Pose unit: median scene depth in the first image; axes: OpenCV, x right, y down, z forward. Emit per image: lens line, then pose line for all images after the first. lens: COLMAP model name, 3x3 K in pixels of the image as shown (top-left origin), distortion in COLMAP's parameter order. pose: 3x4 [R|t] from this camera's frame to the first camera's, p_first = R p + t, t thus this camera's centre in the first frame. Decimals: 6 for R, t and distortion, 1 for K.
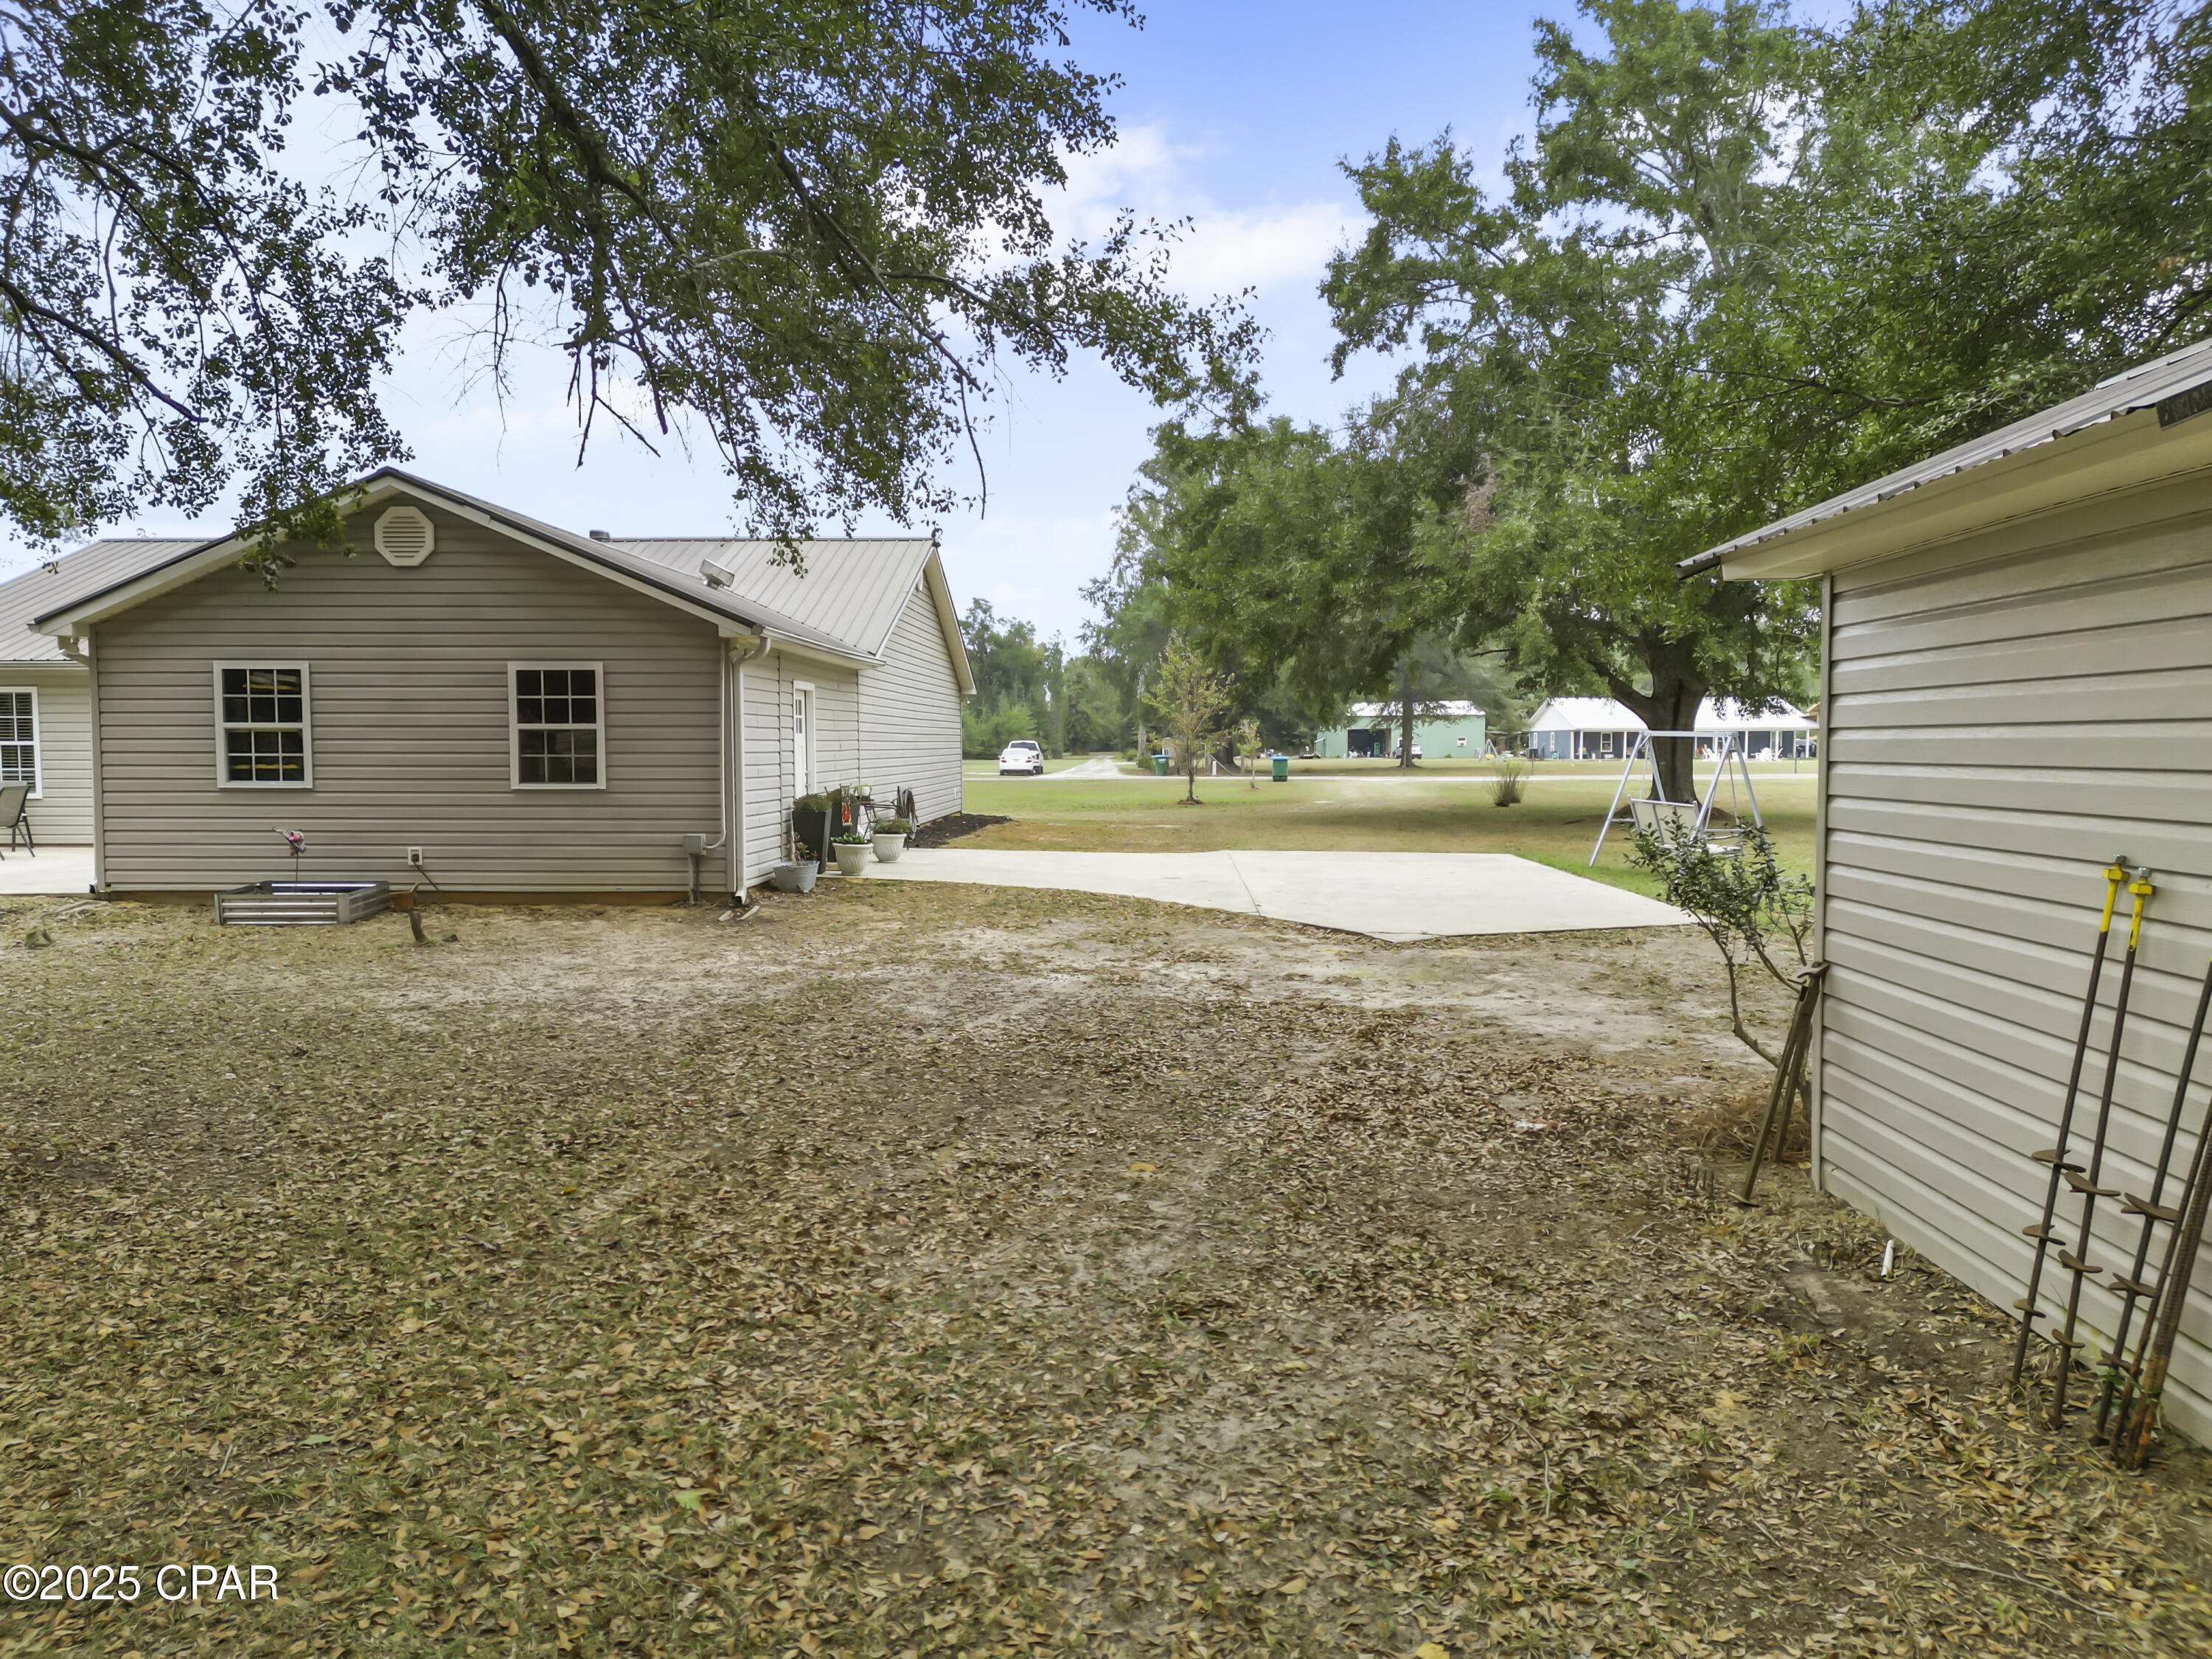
lens RADIAL K [[1556.0, 0, 1106.0], [0, 1556.0, 829.5], [0, 0, 1]] dist [0.046588, -0.002297]
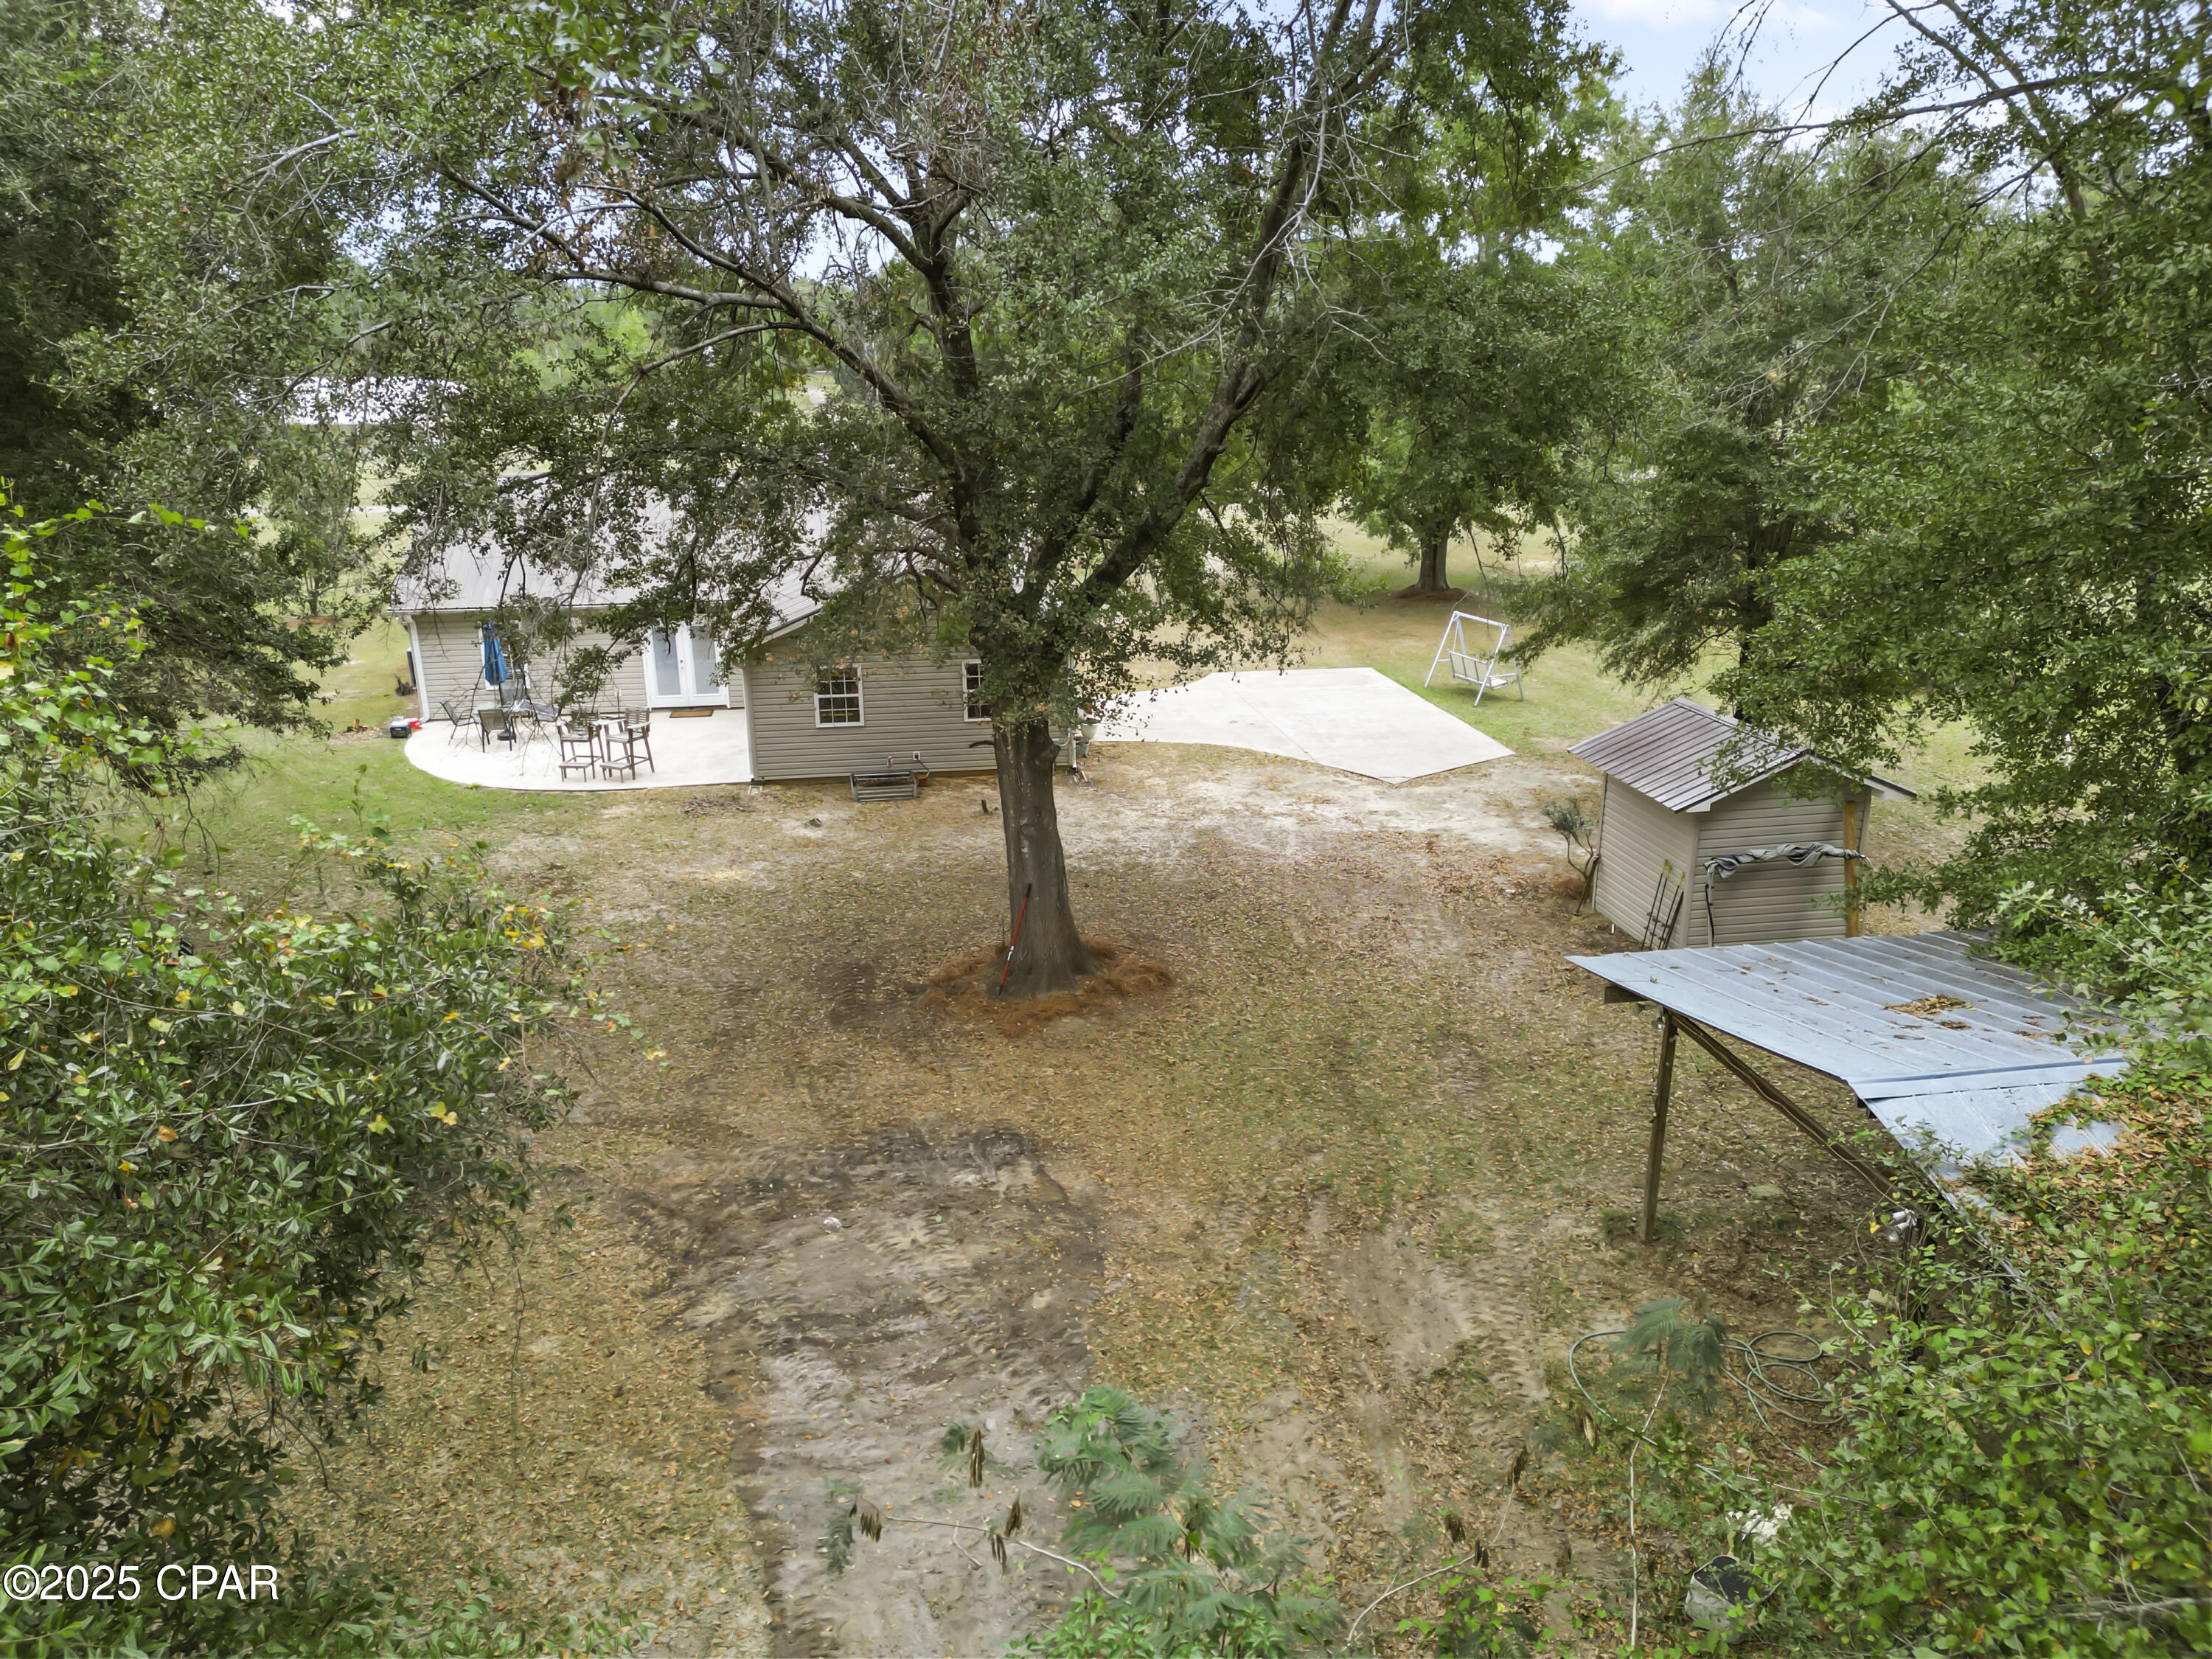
lens RADIAL K [[1556.0, 0, 1106.0], [0, 1556.0, 829.5], [0, 0, 1]] dist [0.046588, -0.002297]
pose [[0.975902, -0.067544, 0.207490, -0.627394], [0.013118, 0.967327, 0.253193, -0.396933], [-0.217813, -0.244370, 0.944903, -0.971741]]
